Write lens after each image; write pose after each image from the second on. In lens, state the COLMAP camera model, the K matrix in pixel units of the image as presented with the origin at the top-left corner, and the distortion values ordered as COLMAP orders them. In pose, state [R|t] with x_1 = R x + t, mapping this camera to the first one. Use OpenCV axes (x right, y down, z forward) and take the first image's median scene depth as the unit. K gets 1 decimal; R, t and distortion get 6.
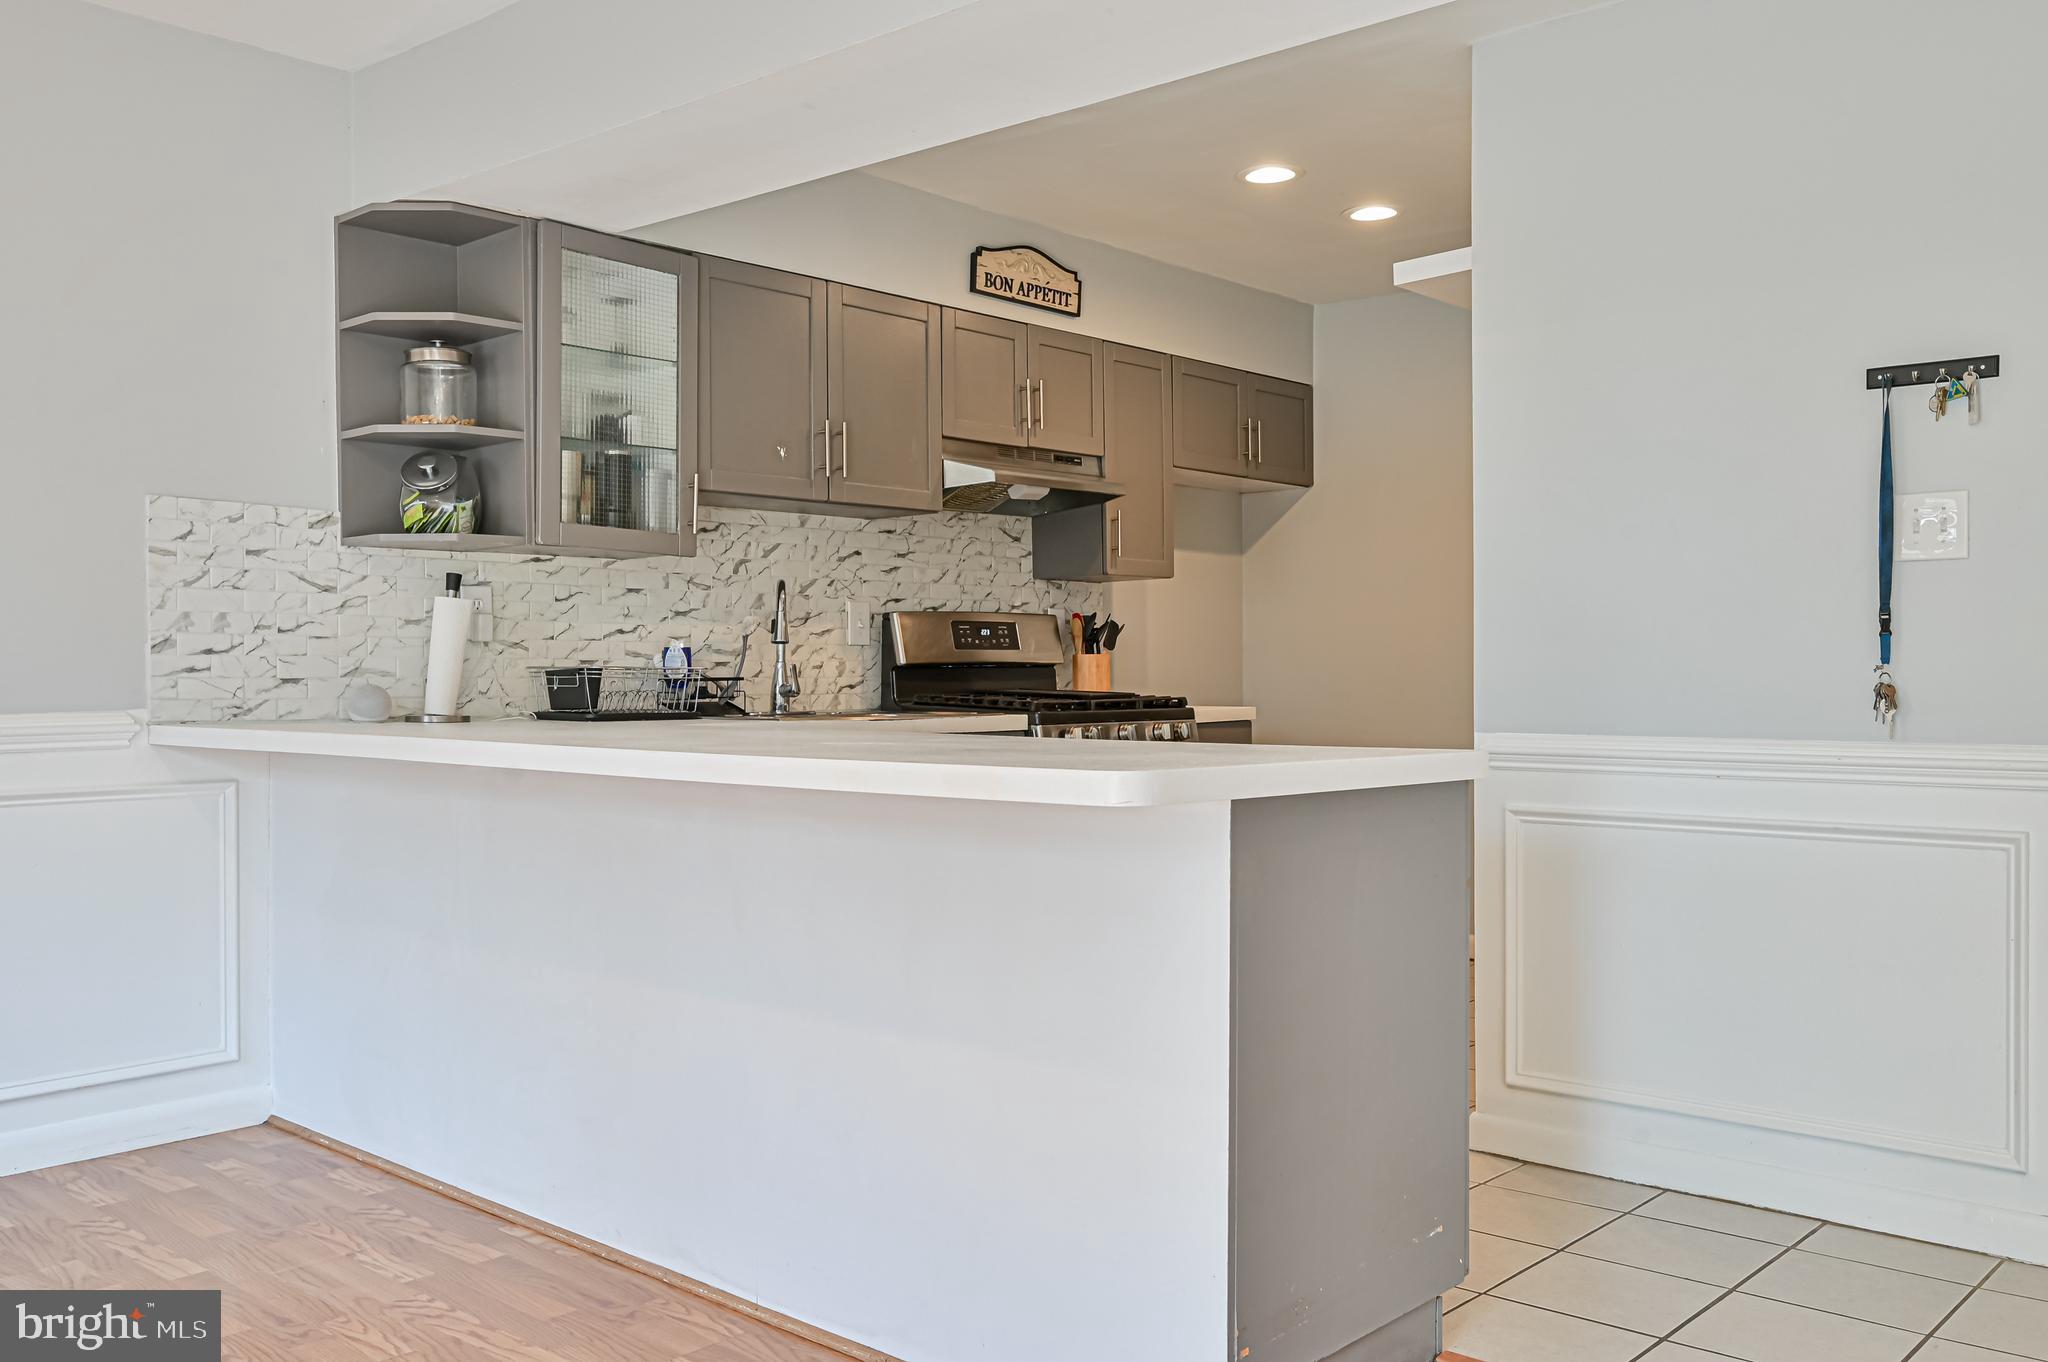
lens RADIAL K [[1747.1, 0, 1019.1], [0, 1747.1, 680.3], [0, 0, 1]] dist [0.004459, 0.004963]
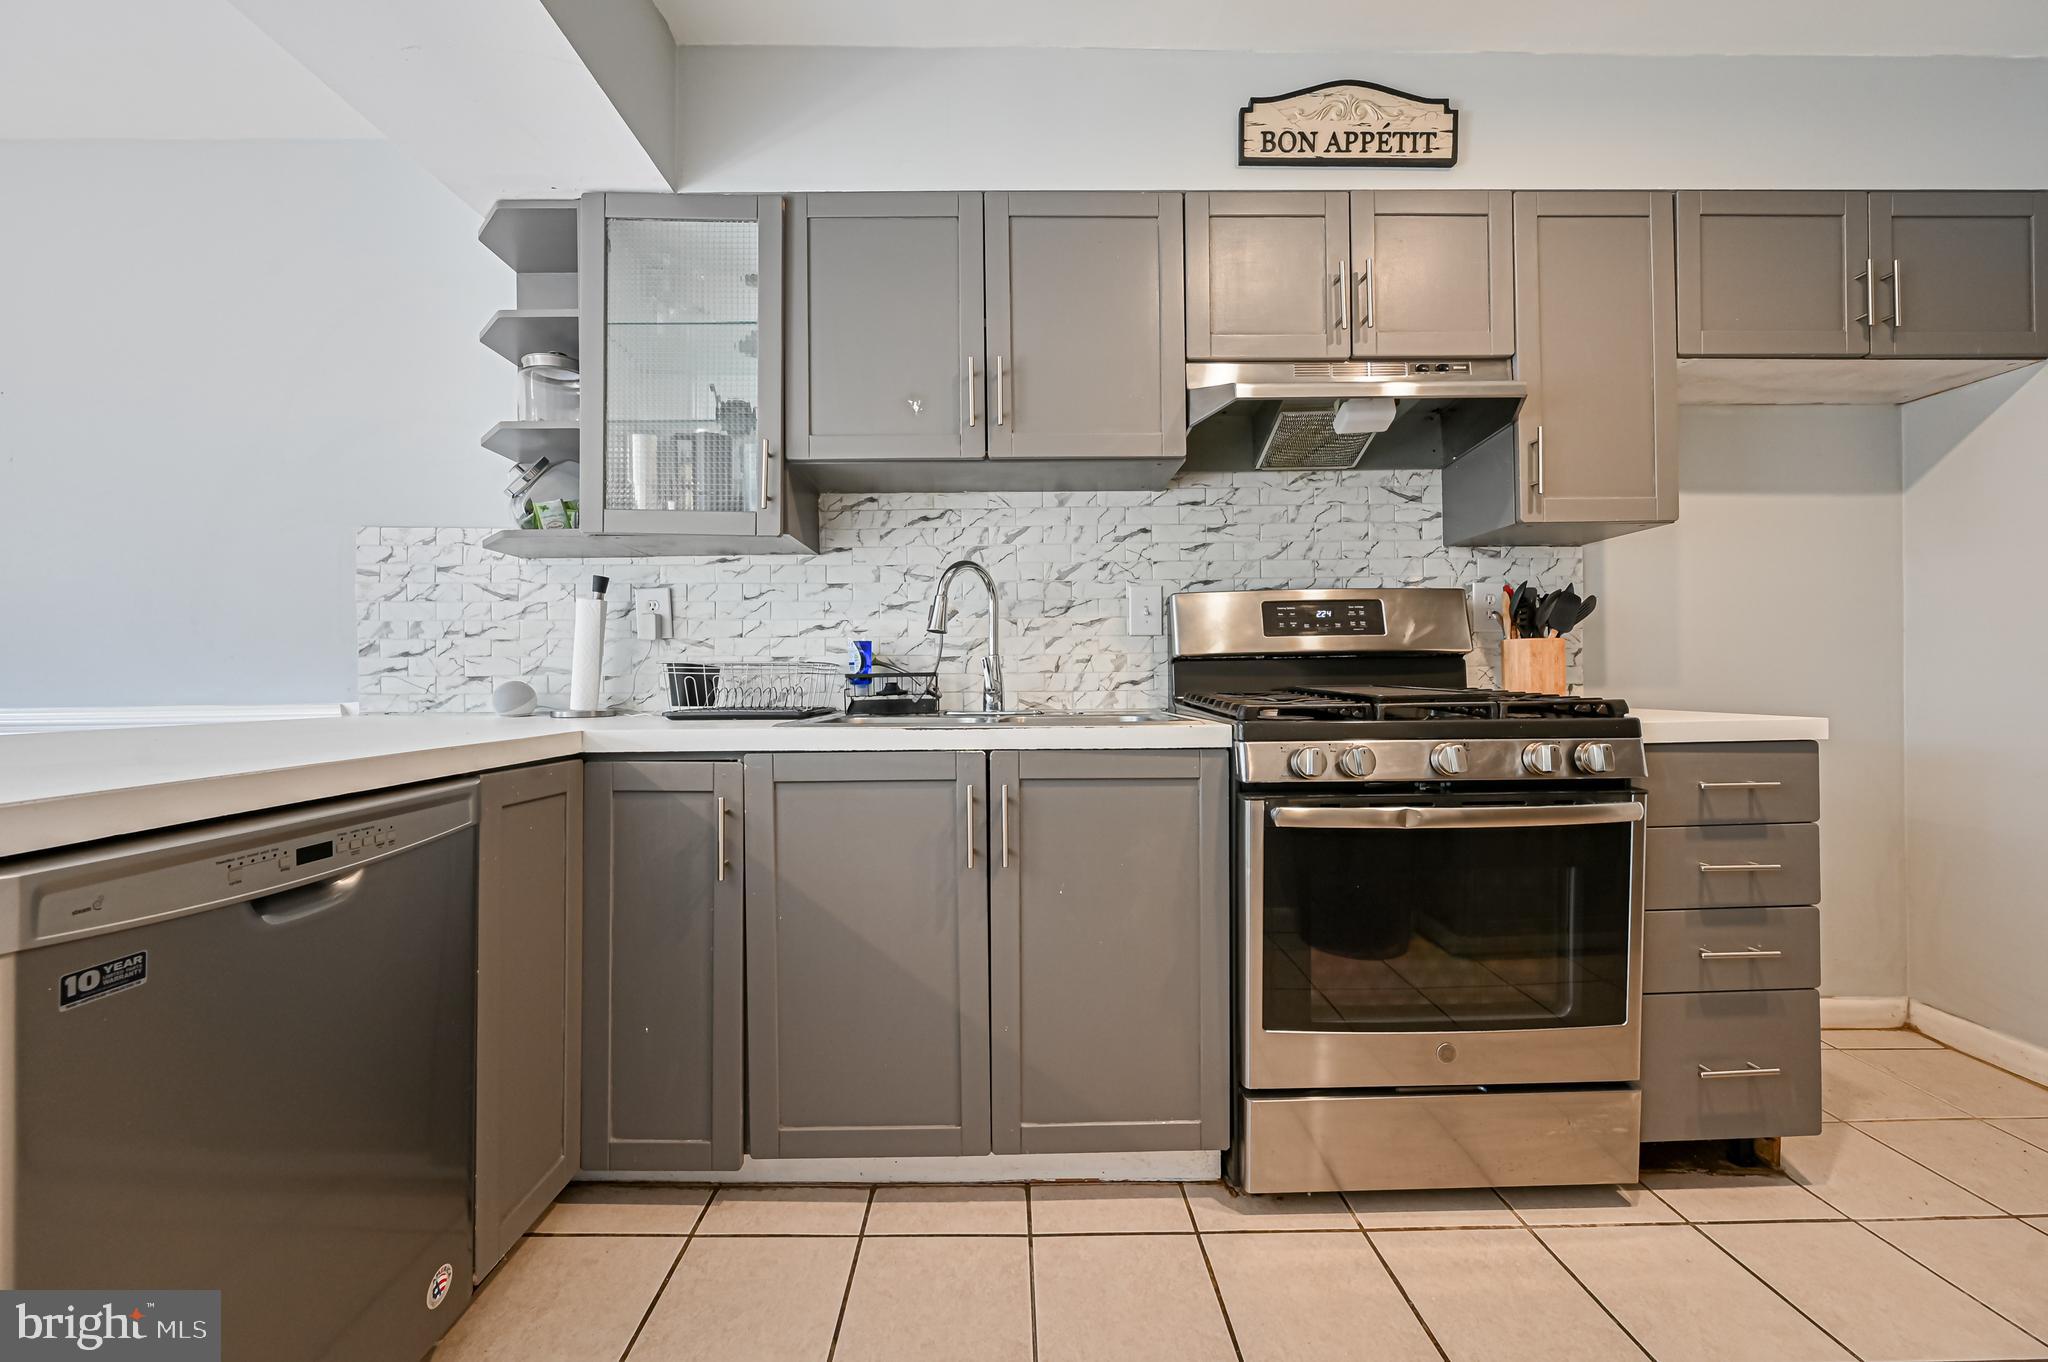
lens RADIAL K [[802.7, 0, 1019.6], [0, 802.7, 681.3], [0, 0, 1]] dist [-0.000802, 0.000348]
pose [[0.677911, -0.000902, -0.735143, 0.167913], [0.003914, 0.999990, 0.002382, 0.001772], [0.735134, -0.004493, 0.677907, 0.706099]]
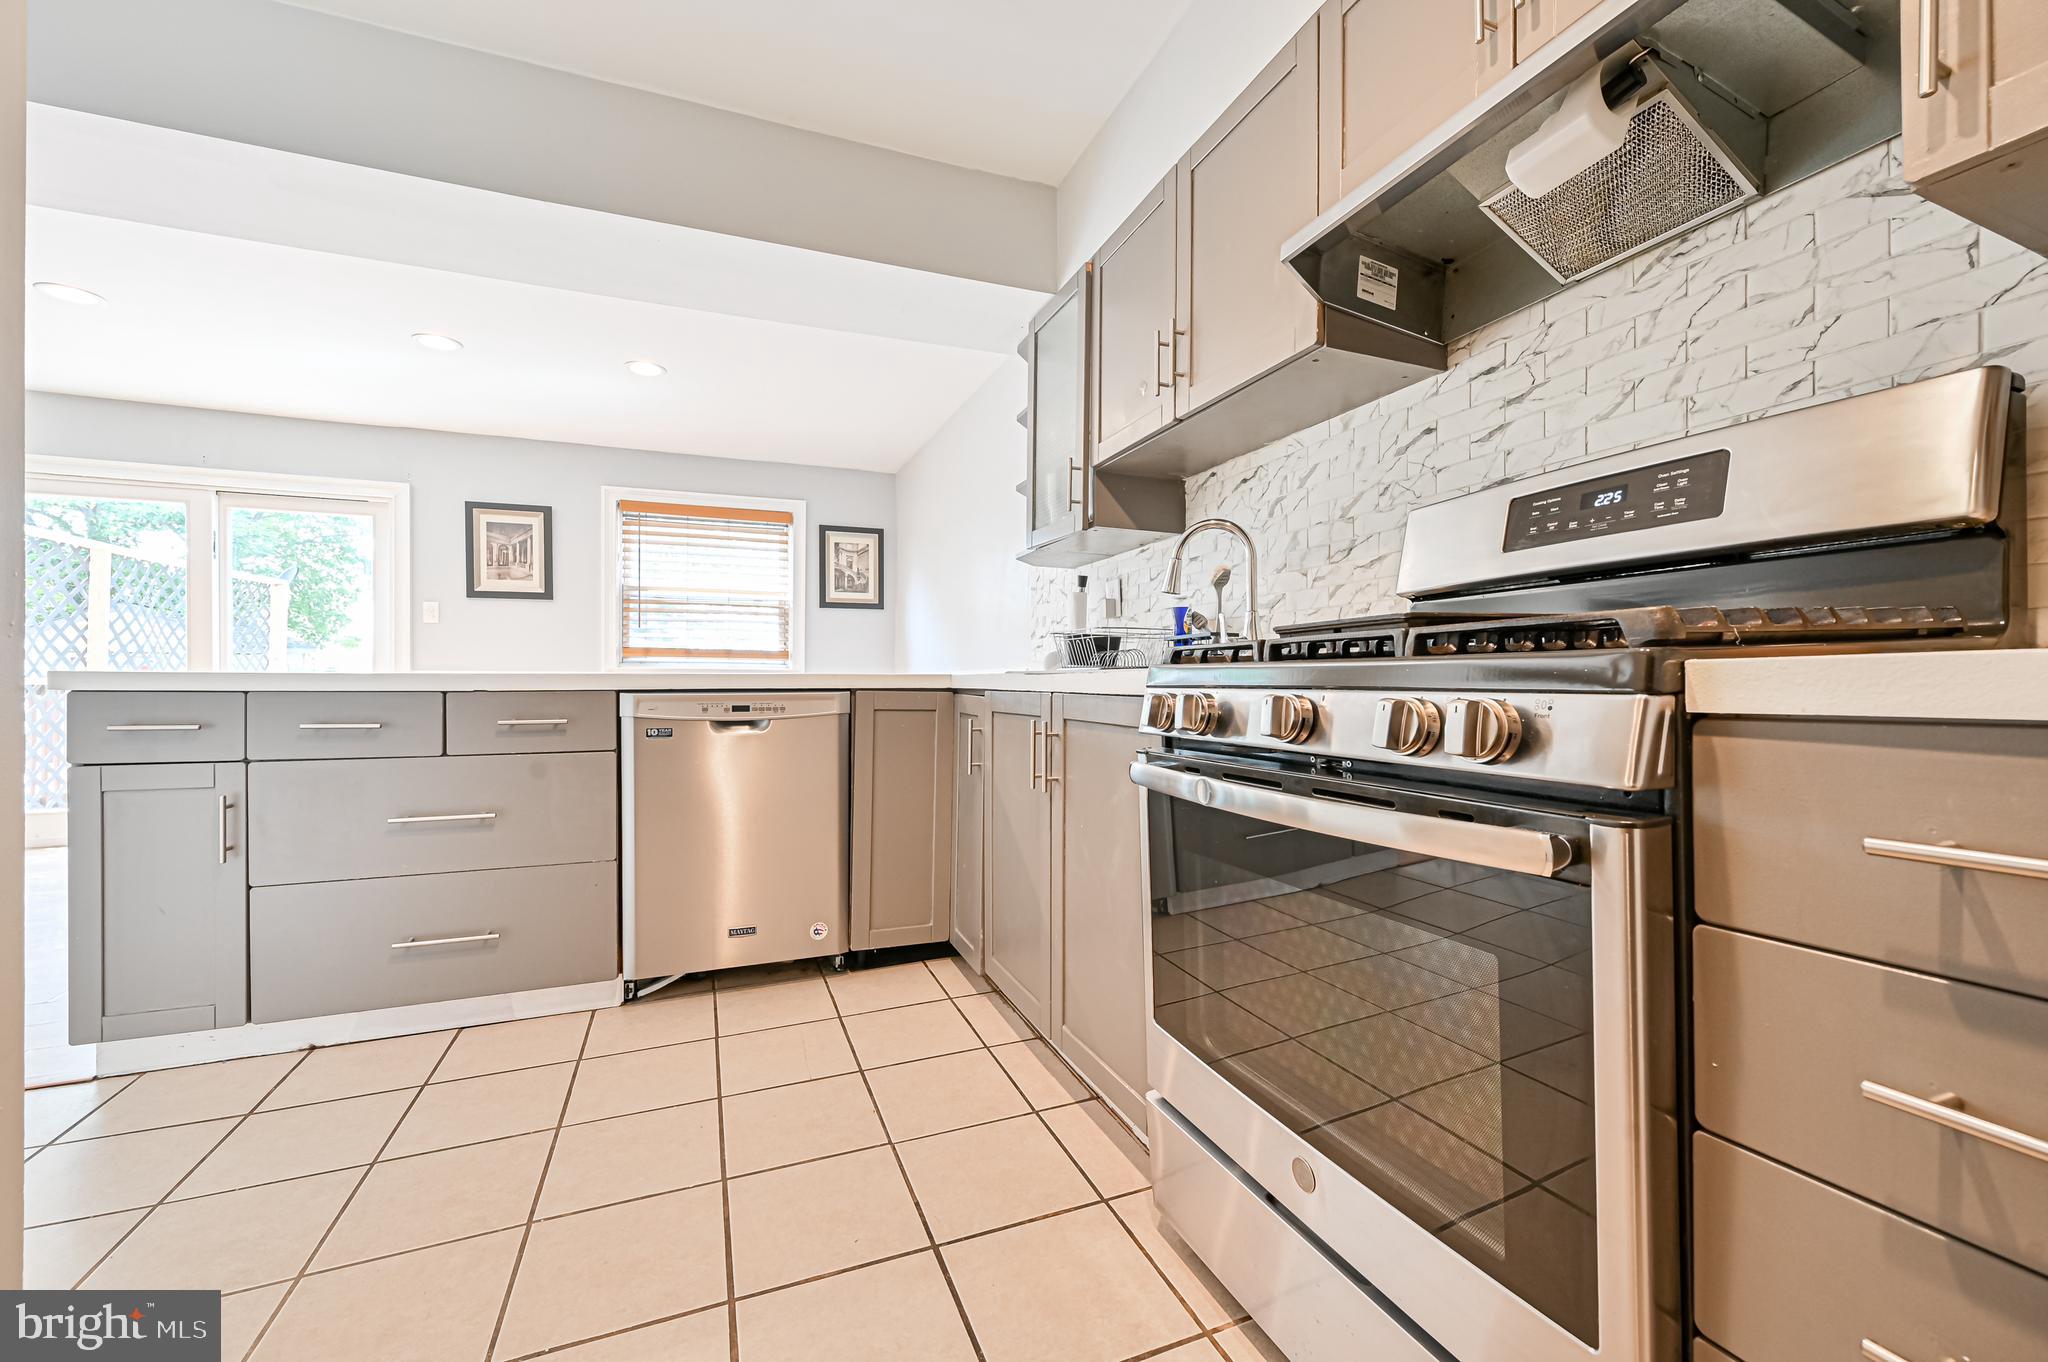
lens RADIAL K [[802.7, 0, 1021.3], [0, 802.7, 682.8], [0, 0, 1]] dist [-0.000802, 0.000348]
pose [[-0.447056, 0.006691, -0.894481, 0.257337], [-0.001158, 0.999967, 0.008059, 0.020667], [0.894505, 0.004638, -0.447033, 1.036968]]
